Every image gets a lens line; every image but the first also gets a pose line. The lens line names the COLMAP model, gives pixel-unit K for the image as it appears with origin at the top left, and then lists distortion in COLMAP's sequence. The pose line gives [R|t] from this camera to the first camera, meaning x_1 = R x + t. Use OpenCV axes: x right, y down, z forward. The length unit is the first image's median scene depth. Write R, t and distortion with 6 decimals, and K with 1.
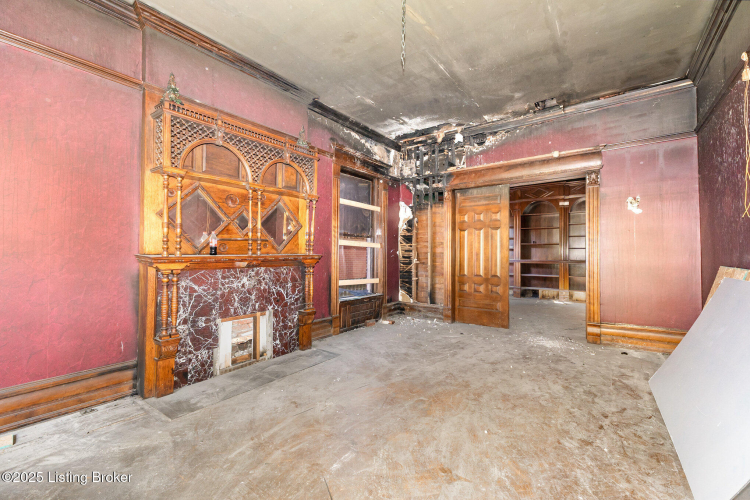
lens RADIAL K [[315.7, 0, 375.5], [0, 315.7, 250.3], [0, 0, 1]] dist [0.000213, -0.000142]
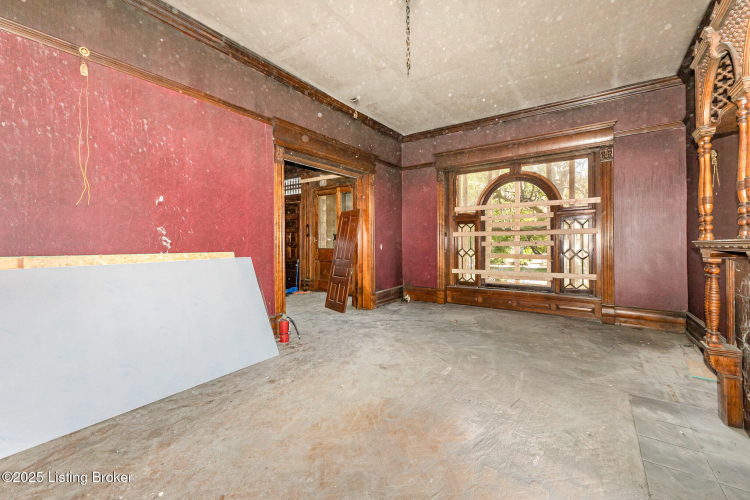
lens RADIAL K [[315.7, 0, 374.6], [0, 315.7, 246.4], [0, 0, 1]] dist [0.000213, -0.000142]
pose [[-0.999671, 0.004581, -0.025256, 0.248485], [0.004507, 0.999985, 0.002984, 0.034854], [0.025269, 0.002869, -0.999677, 2.177824]]
